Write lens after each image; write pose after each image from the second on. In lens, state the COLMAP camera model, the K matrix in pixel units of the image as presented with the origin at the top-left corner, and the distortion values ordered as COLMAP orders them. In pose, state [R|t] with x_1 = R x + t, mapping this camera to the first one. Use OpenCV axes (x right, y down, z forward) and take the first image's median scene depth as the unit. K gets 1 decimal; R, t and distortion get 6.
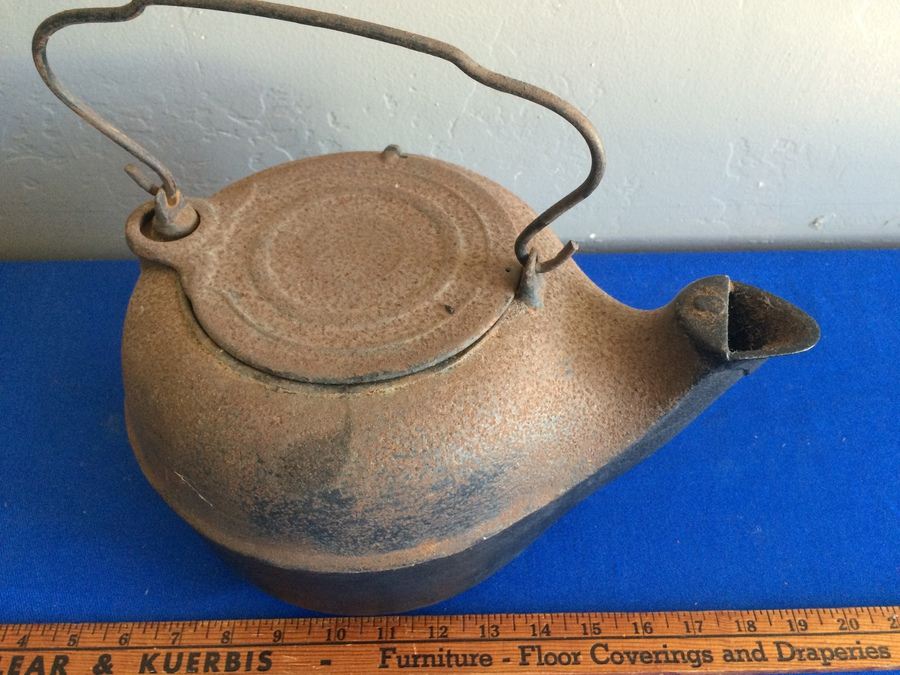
lens RADIAL K [[766.2, 0, 450.0], [0, 766.2, 337.5], [0, 0, 1]] dist [0.077531, -0.111037]
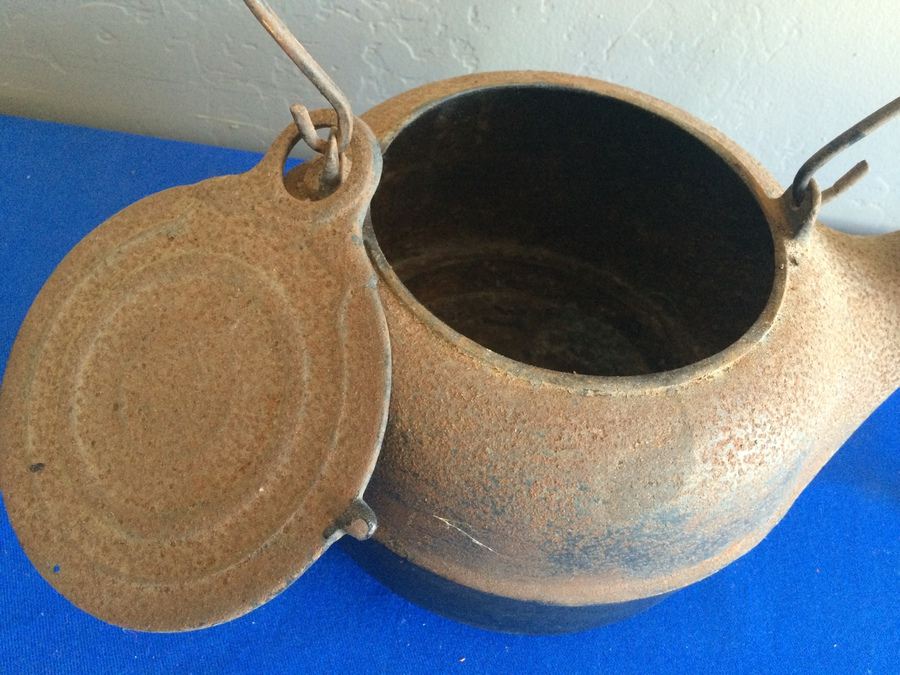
lens RADIAL K [[777.7, 0, 450.0], [0, 777.7, 337.5], [0, 0, 1]] dist [0.069890, -0.111413]
pose [[0.963178, -0.133665, 0.233286, -0.518486], [0.111099, 0.987991, 0.107385, -0.083930], [-0.244838, -0.077513, 0.966461, 0.280452]]
